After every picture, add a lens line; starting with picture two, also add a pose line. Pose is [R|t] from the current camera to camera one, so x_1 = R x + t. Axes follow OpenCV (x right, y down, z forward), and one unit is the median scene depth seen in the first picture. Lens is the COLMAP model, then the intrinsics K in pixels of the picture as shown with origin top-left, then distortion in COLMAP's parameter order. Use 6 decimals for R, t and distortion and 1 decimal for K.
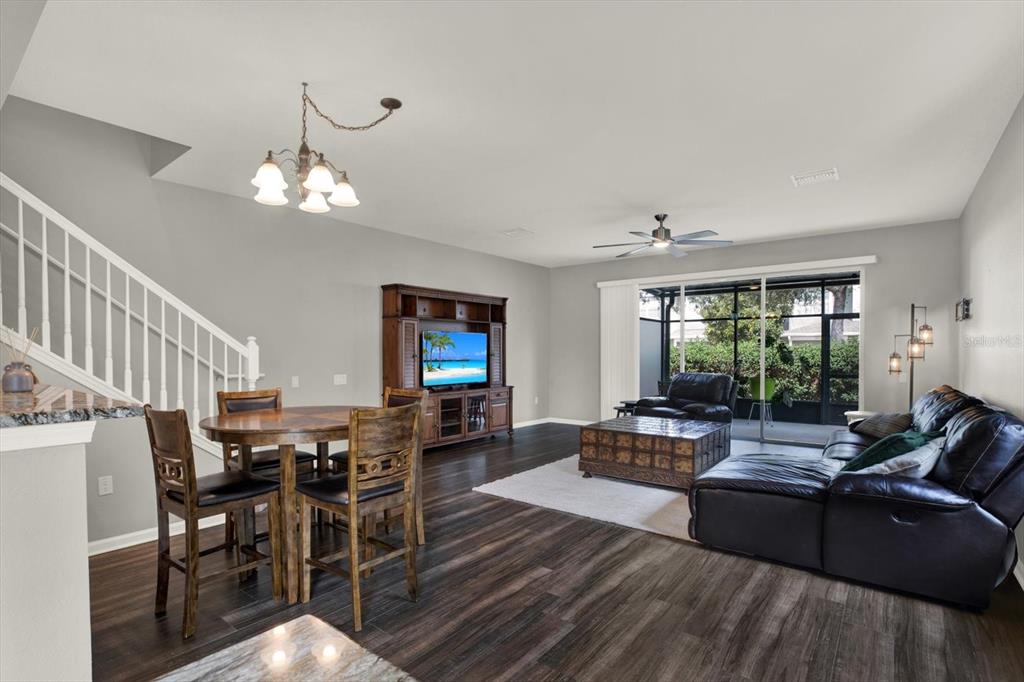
lens RADIAL K [[490.9, 0, 512.0], [0, 490.9, 341.0], [0, 0, 1]] dist [-0.027959, 0.000270]
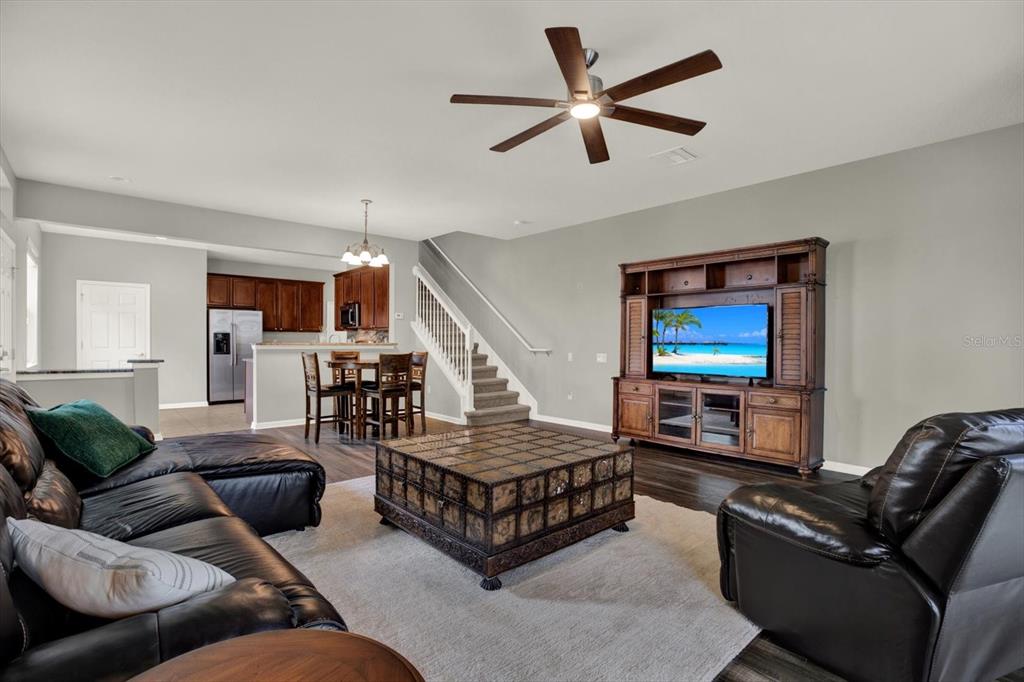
lens RADIAL K [[480.3, 0, 512.0], [0, 480.3, 341.0], [0, 0, 1]] dist [-0.026876, 0.000420]
pose [[-0.183060, -0.001913, -0.983100, 0.869402], [0.011667, 0.999923, -0.004118, 0.044665], [0.983033, -0.012223, -0.183023, 1.098482]]
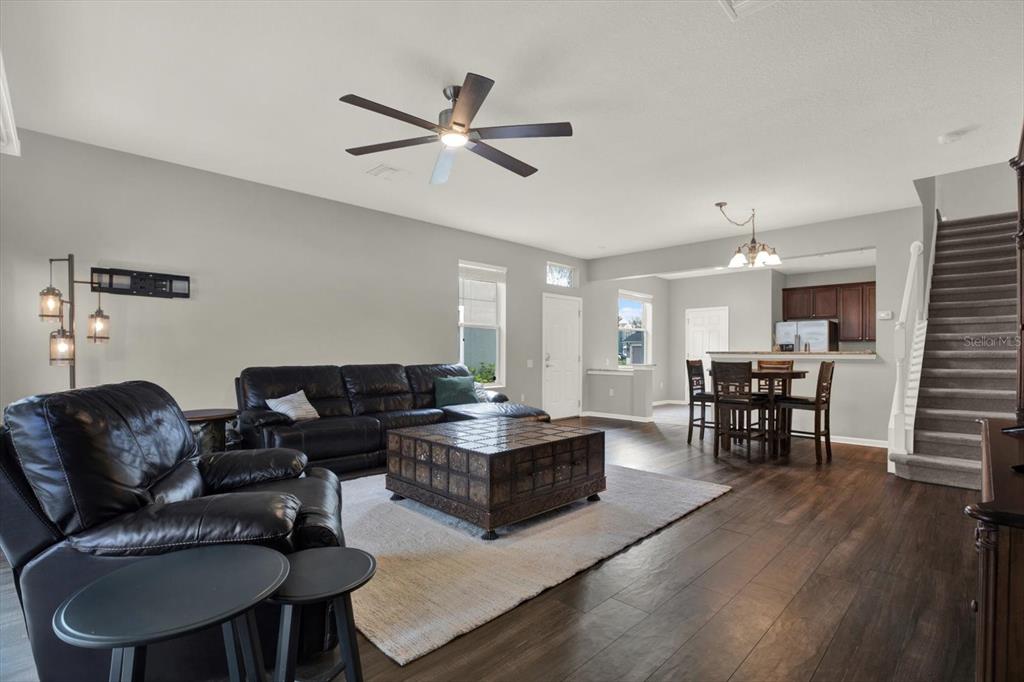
lens RADIAL K [[474.6, 0, 511.8], [0, 474.6, 350.3], [0, 0, 1]] dist [-0.029455, -0.000205]
pose [[-0.990945, -0.002574, 0.134244, 0.178724], [-0.005840, 0.999696, -0.023937, 0.068045], [-0.134142, -0.024504, -0.990659, 1.662542]]
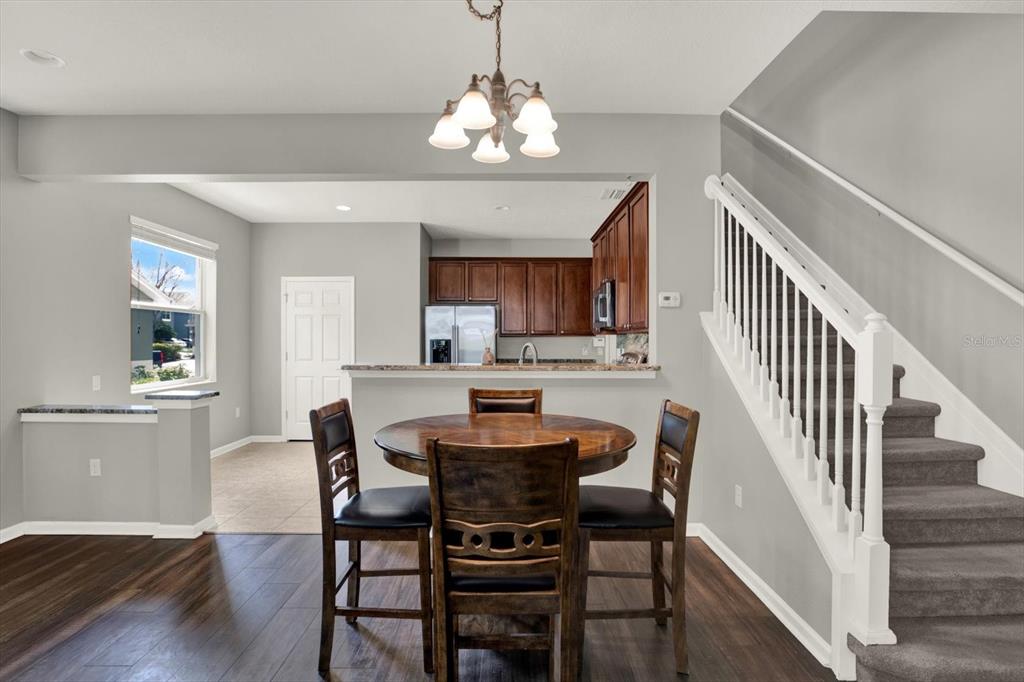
lens RADIAL K [[505.5, 0, 512.0], [0, 505.5, 341.0], [0, 0, 1]] dist [-0.030902, 0.000604]
pose [[-0.785371, -0.001110, -0.619024, 0.028681], [0.008084, 0.999895, -0.012049, 0.015941], [0.618973, -0.014467, -0.785279, 0.865148]]
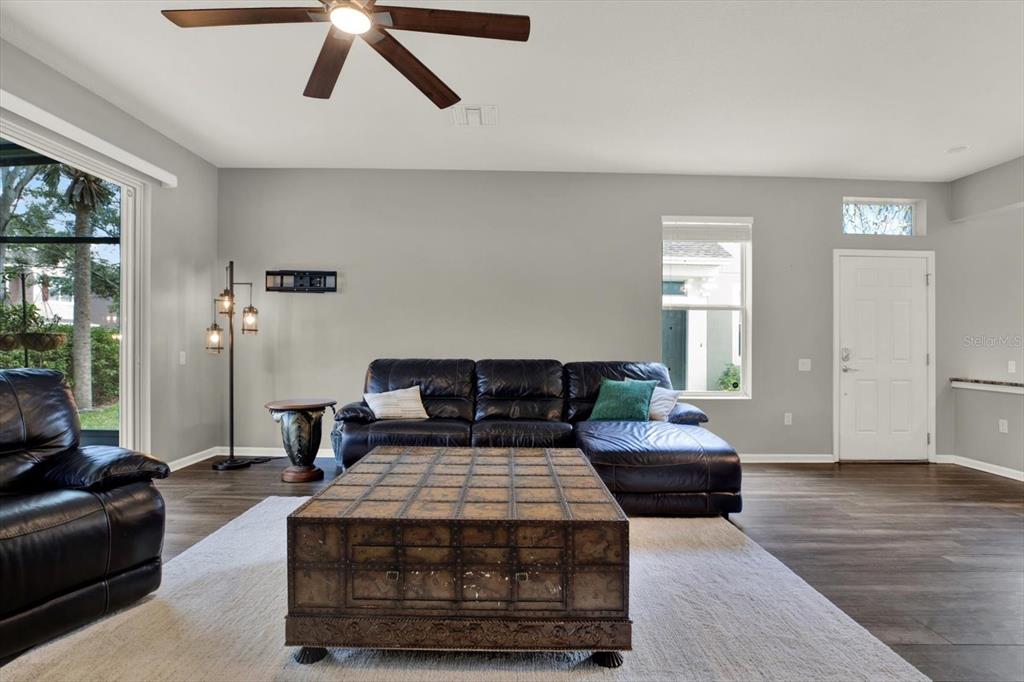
lens RADIAL K [[490.9, 0, 512.0], [0, 490.9, 341.0], [0, 0, 1]] dist [-0.027959, 0.000270]
pose [[-0.618658, -0.002716, 0.785655, -0.067879], [-0.026363, 0.999503, -0.017304, 0.057838], [-0.785218, -0.031417, -0.618422, 1.220989]]
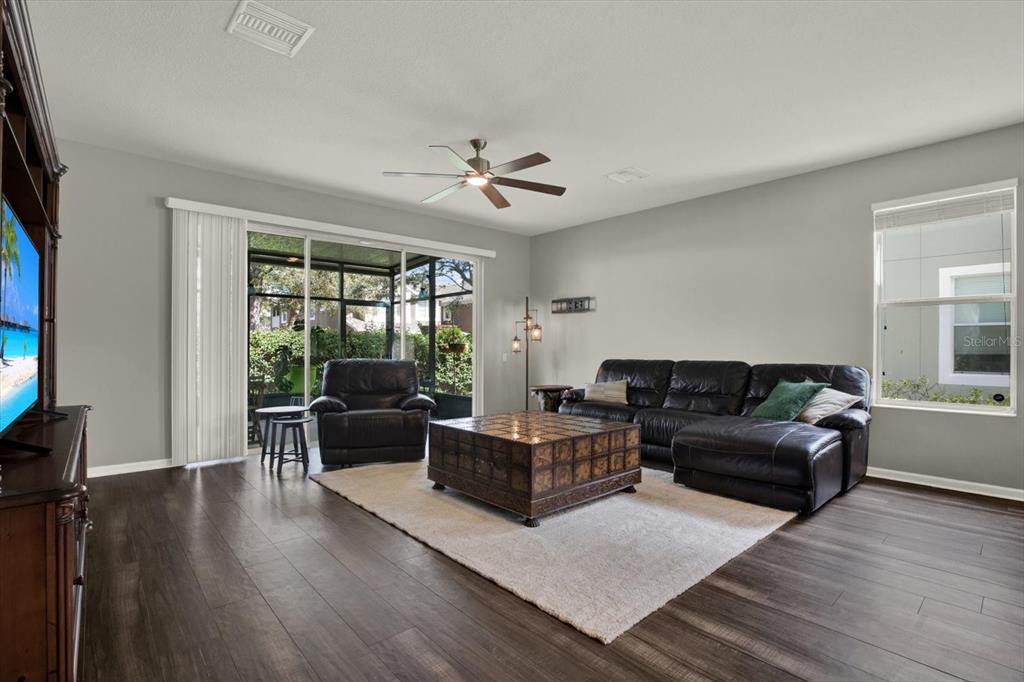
lens RADIAL K [[480.3, 0, 512.0], [0, 480.3, 341.0], [0, 0, 1]] dist [-0.026876, 0.000420]
pose [[0.179684, 0.013271, 0.983635, -0.421570], [-0.023048, 0.999691, -0.009277, 0.052811], [-0.983454, -0.021004, 0.179934, 0.882291]]
